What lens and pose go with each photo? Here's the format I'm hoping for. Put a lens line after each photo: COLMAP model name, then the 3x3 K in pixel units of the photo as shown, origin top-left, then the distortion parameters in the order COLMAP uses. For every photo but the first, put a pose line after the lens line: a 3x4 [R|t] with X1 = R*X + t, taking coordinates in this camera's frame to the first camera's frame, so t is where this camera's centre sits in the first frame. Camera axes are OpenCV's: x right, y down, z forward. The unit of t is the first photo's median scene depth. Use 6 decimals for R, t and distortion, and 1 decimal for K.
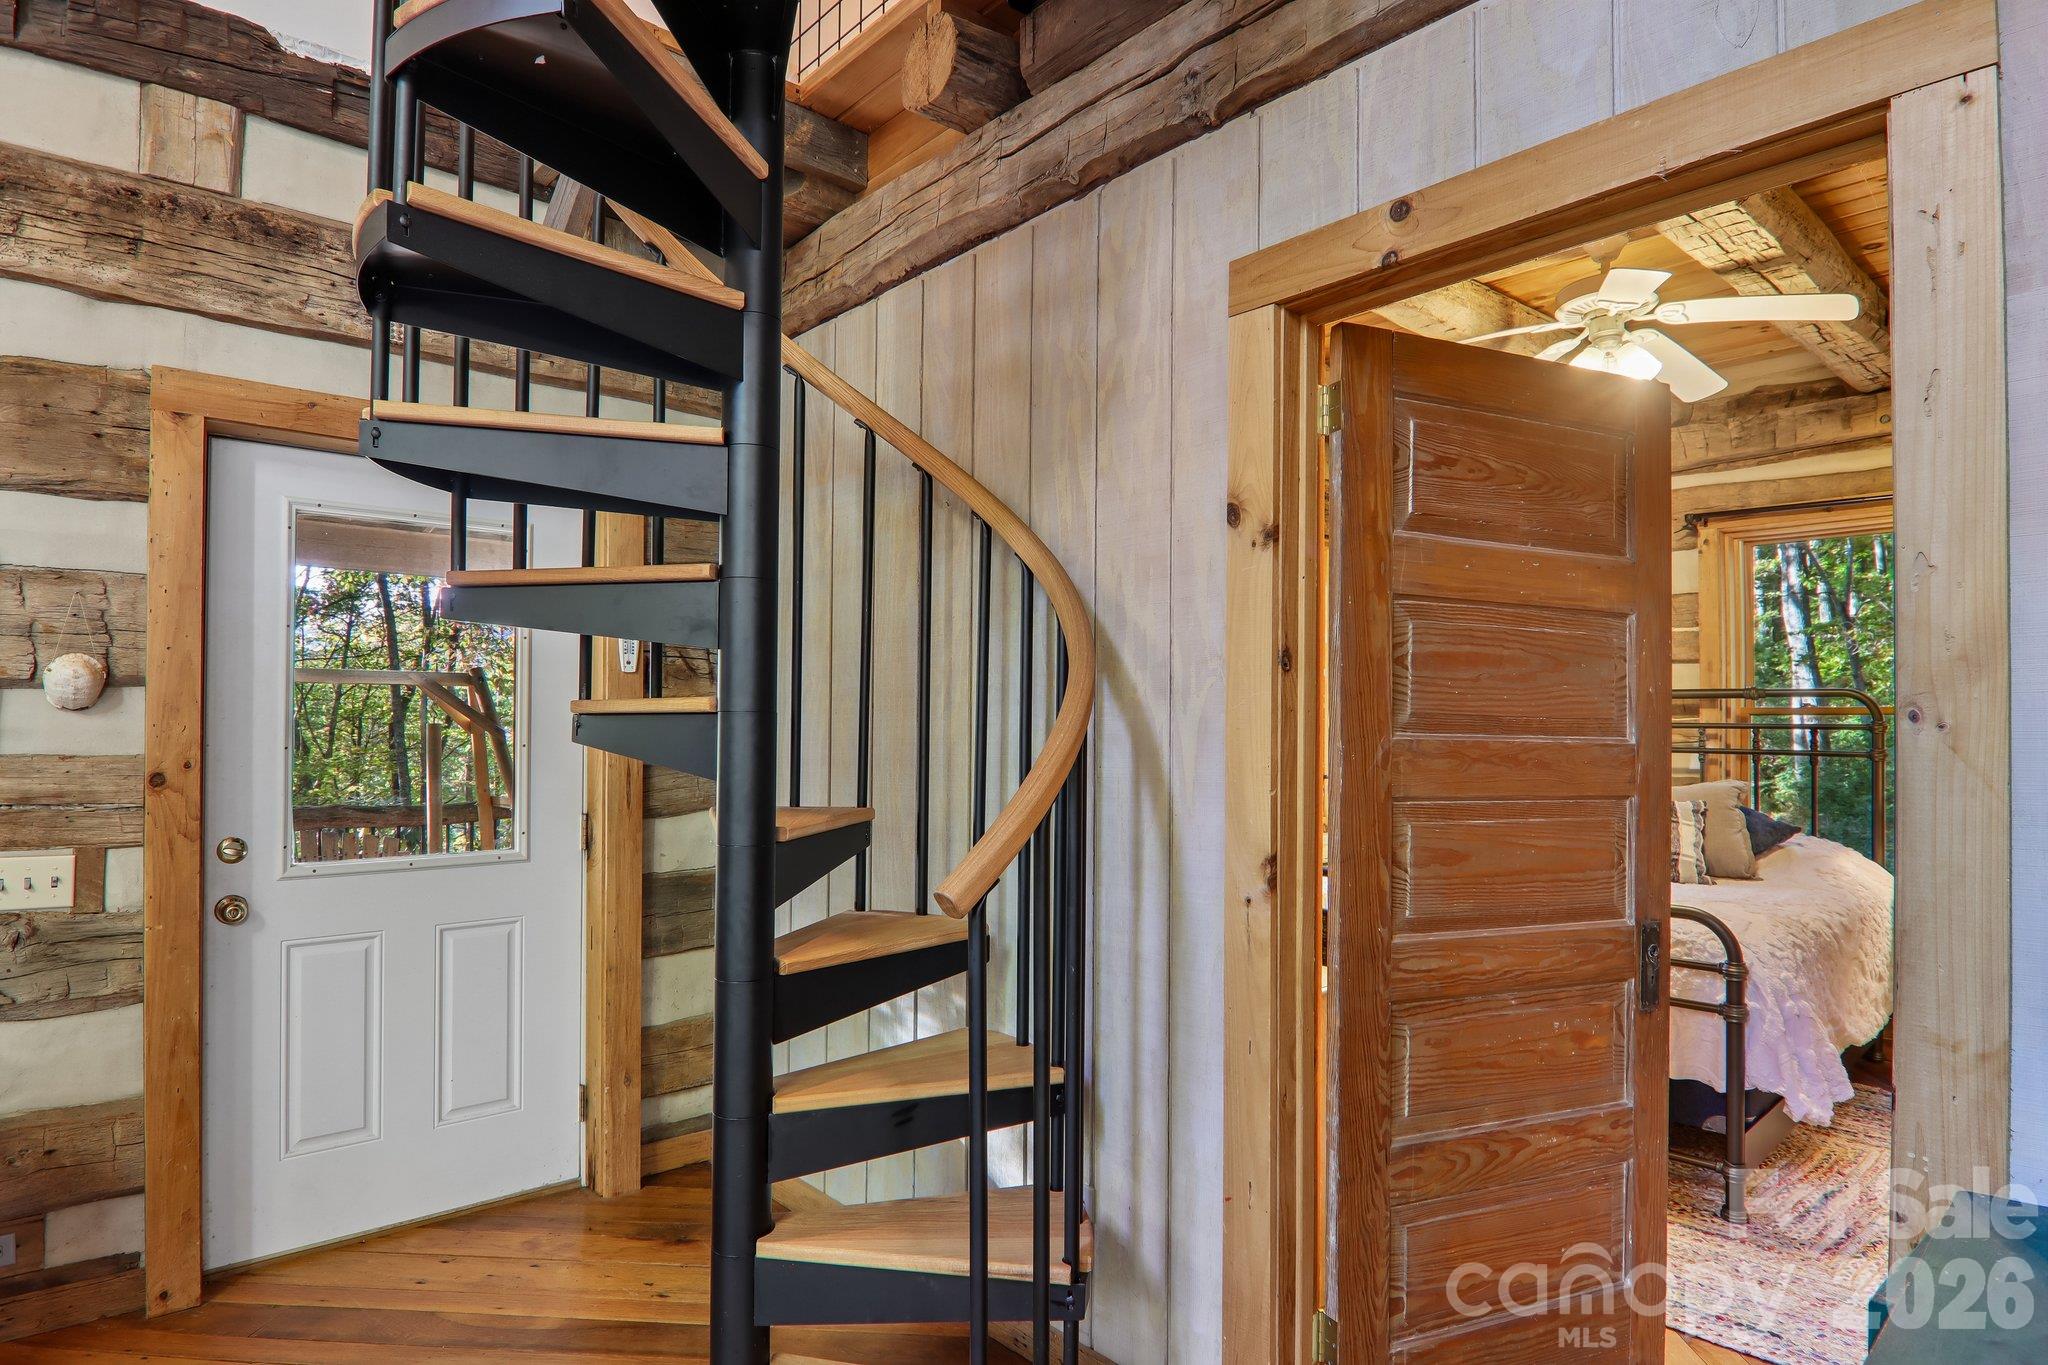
lens RADIAL K [[1135.6, 0, 1028.9], [0, 1135.6, 703.3], [0, 0, 1]] dist [0.006230, -0.021908]
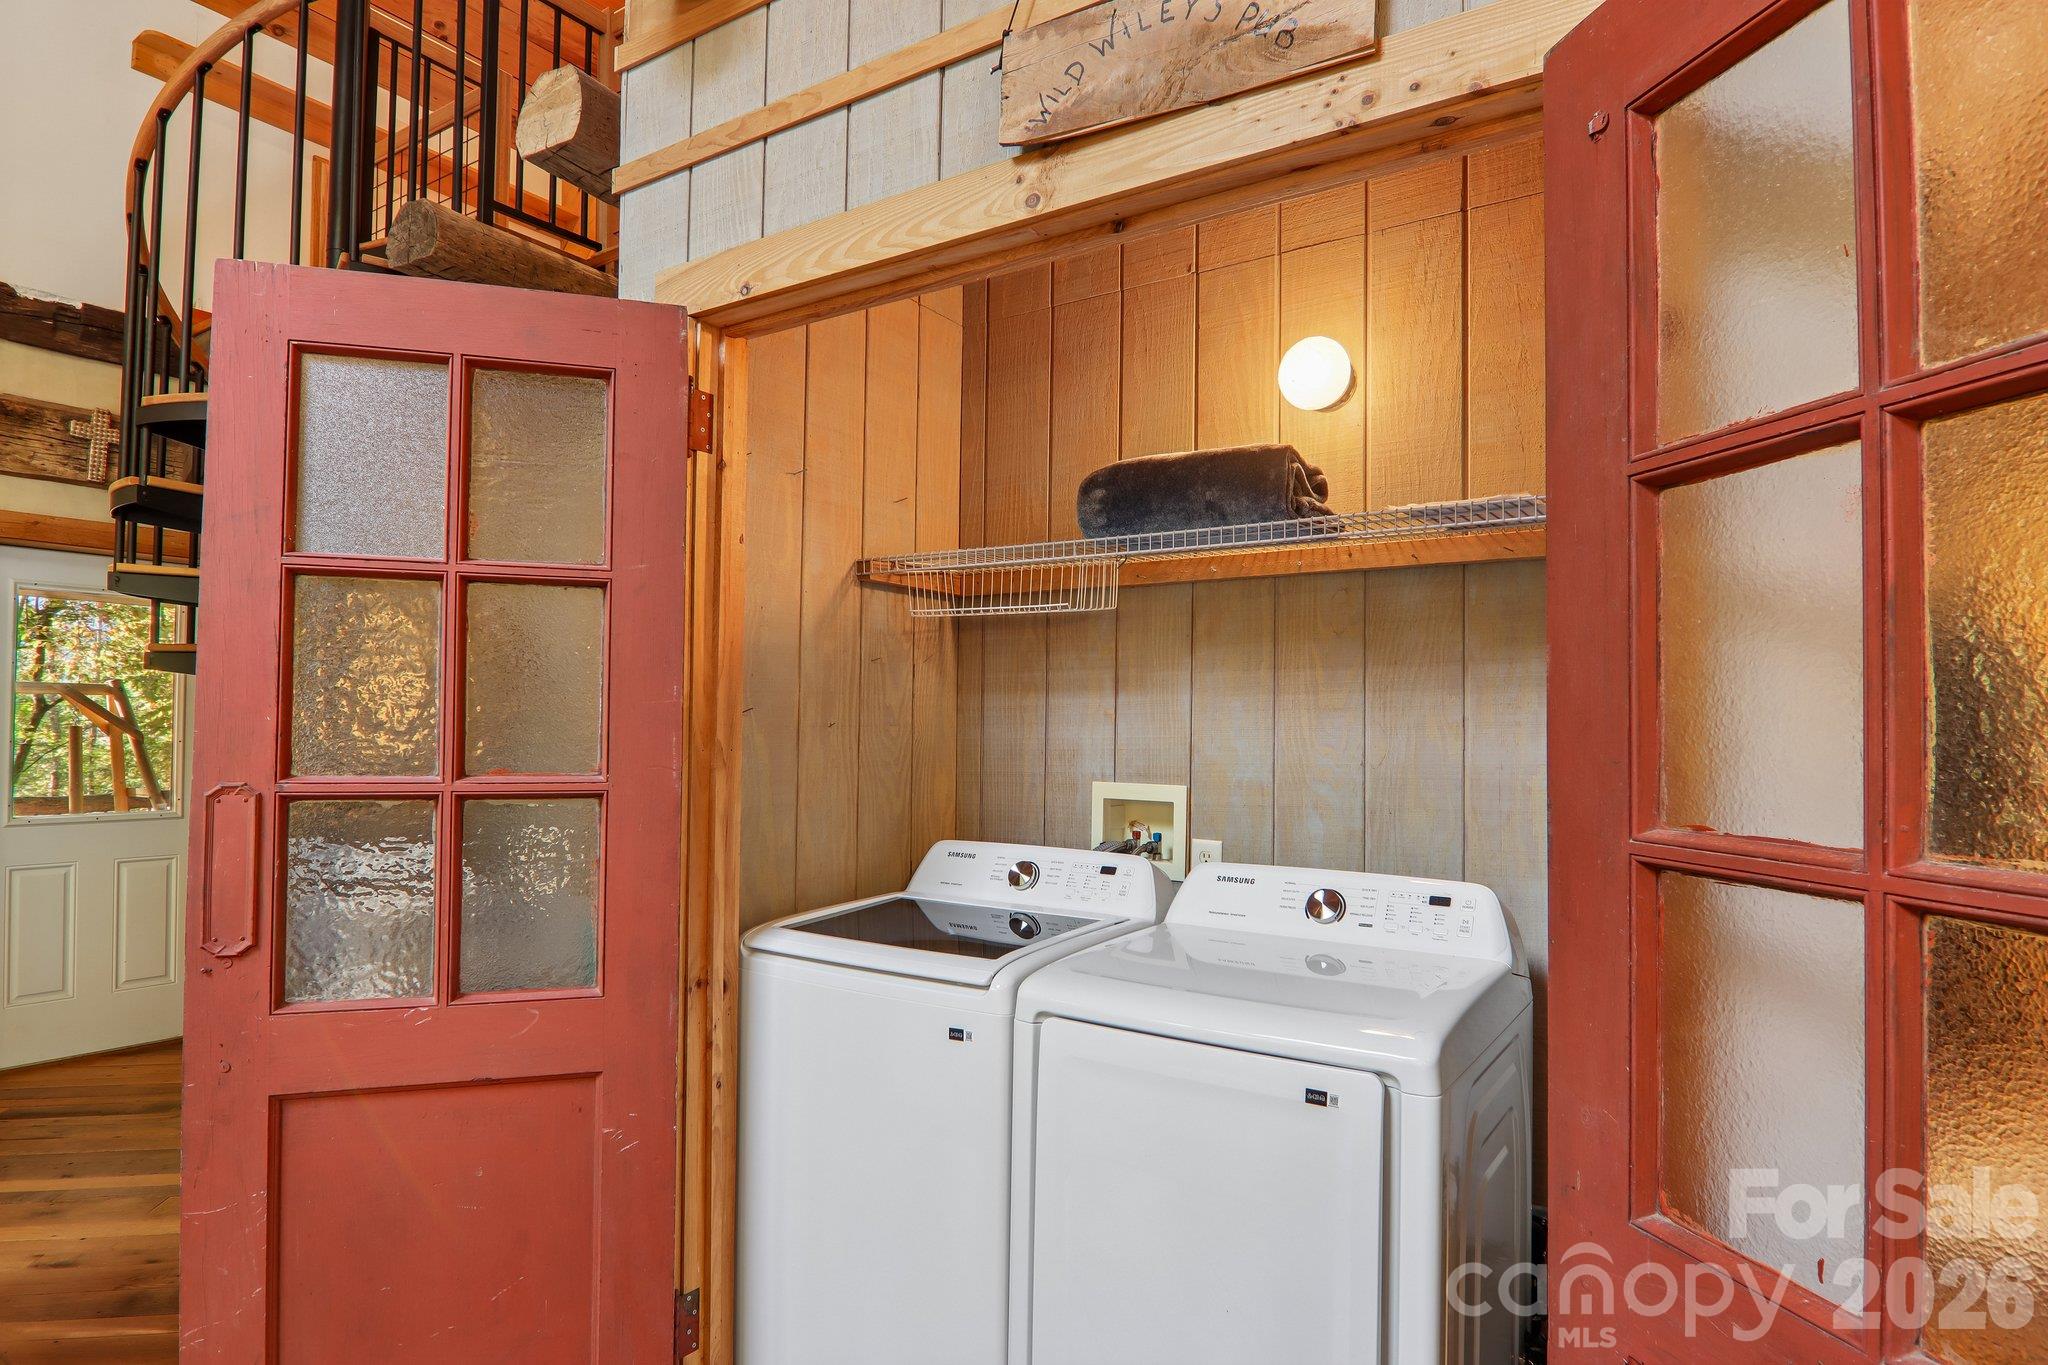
lens RADIAL K [[1135.6, 0, 1028.9], [0, 1135.6, 703.3], [0, 0, 1]] dist [0.006230, -0.021908]
pose [[0.966588, 0.010356, 0.256127, 0.347339], [-0.008806, 0.999935, -0.007196, -0.016744], [-0.256185, 0.004700, 0.966616, -0.991795]]
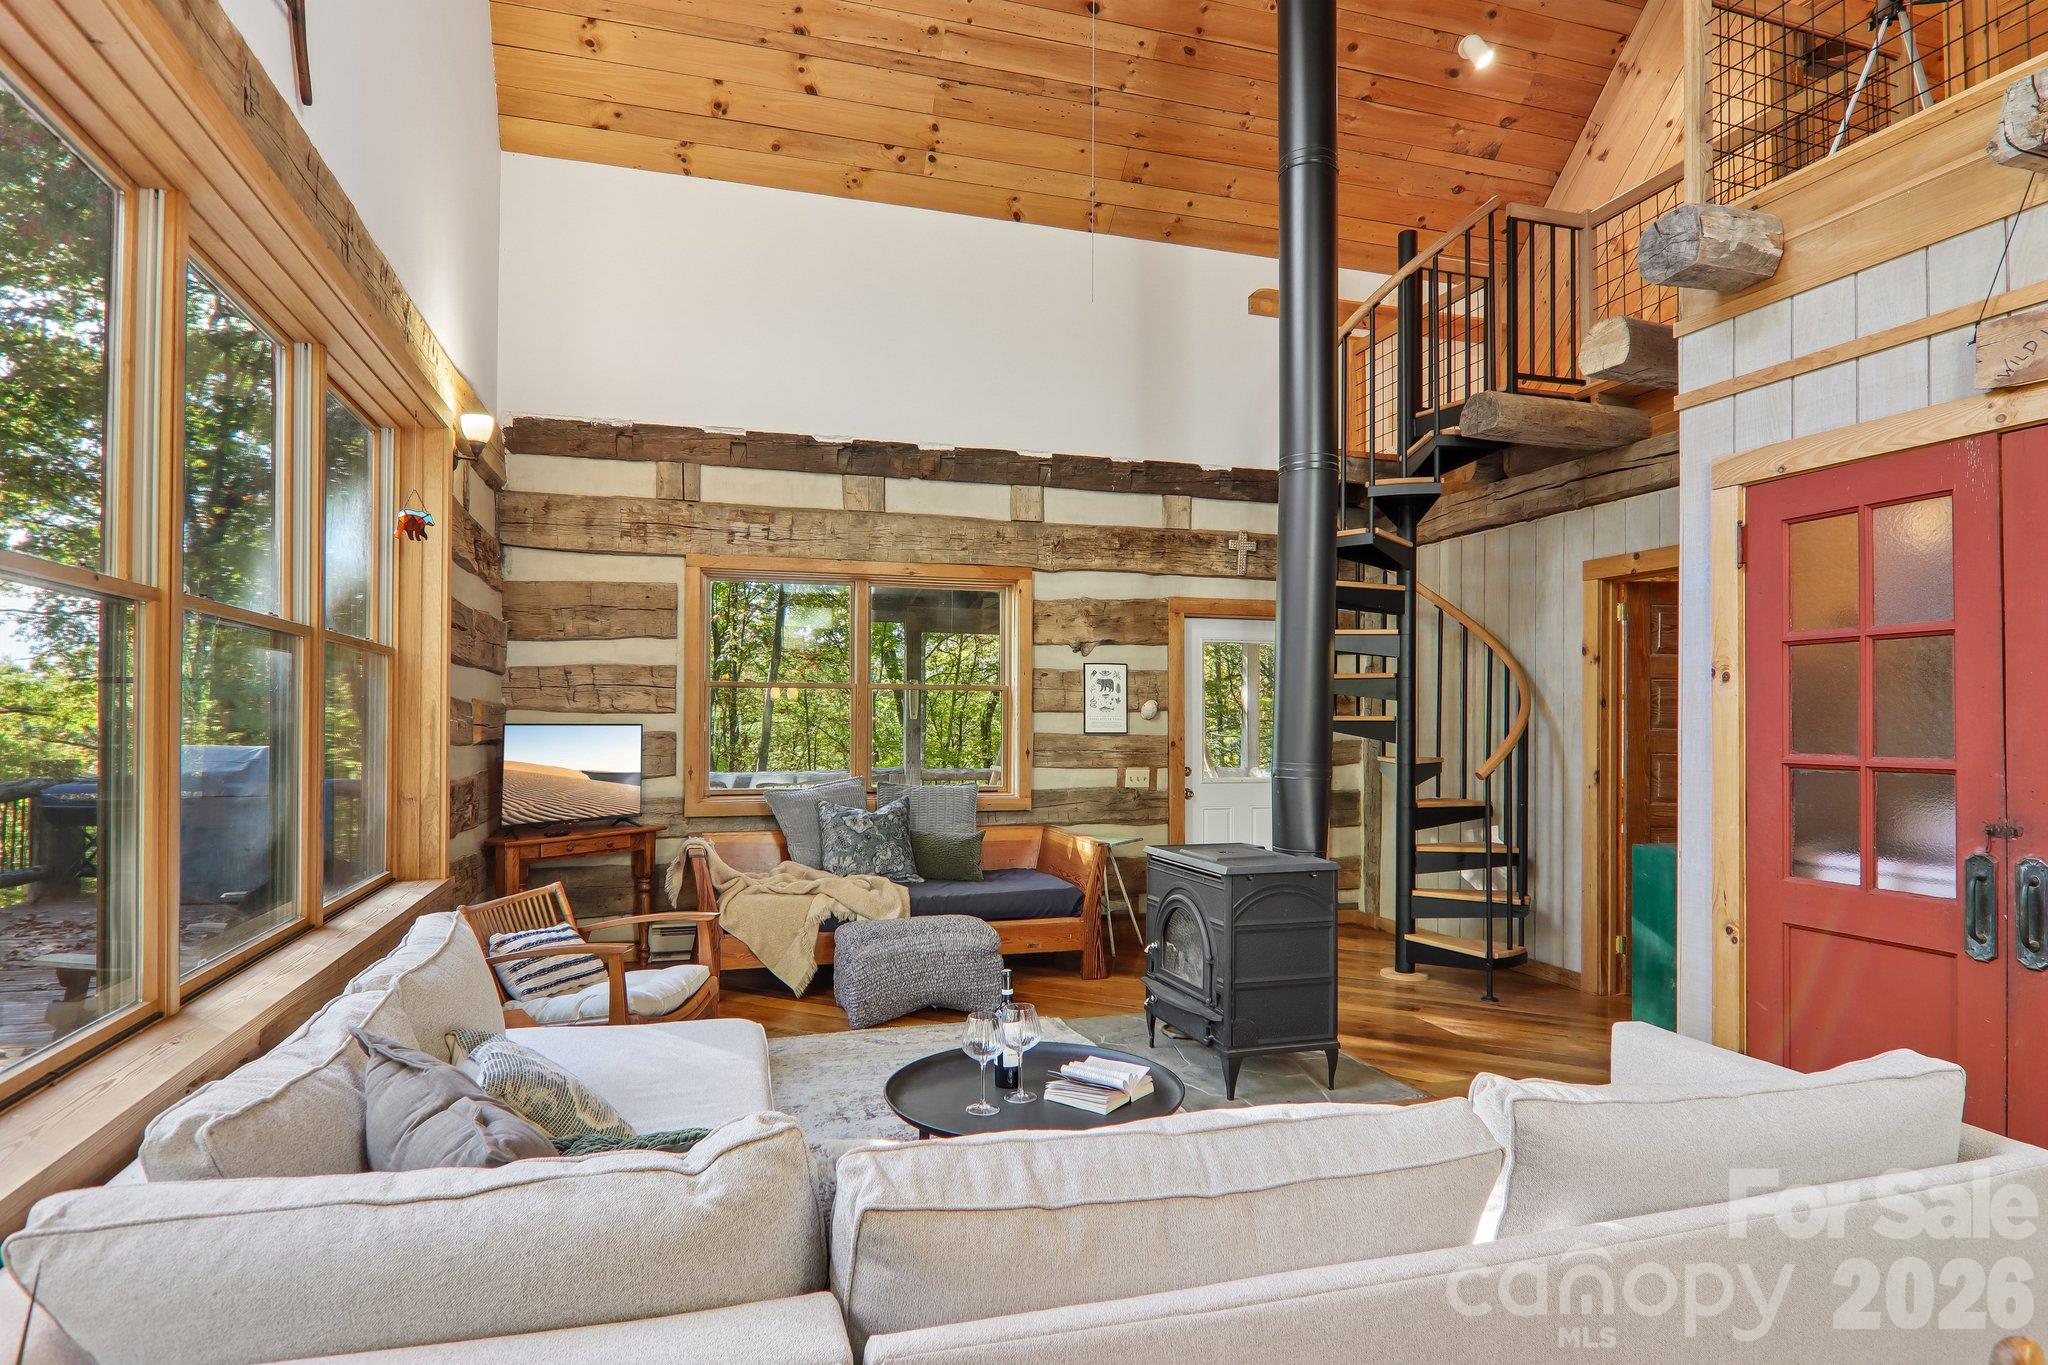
lens RADIAL K [[1135.6, 0, 1028.9], [0, 1135.6, 703.3], [0, 0, 1]] dist [0.006230, -0.021908]
pose [[0.911286, -0.005521, -0.411736, 0.071423], [0.005816, 0.999983, -0.000537, -0.036863], [0.411732, -0.001905, 0.911303, -1.842715]]
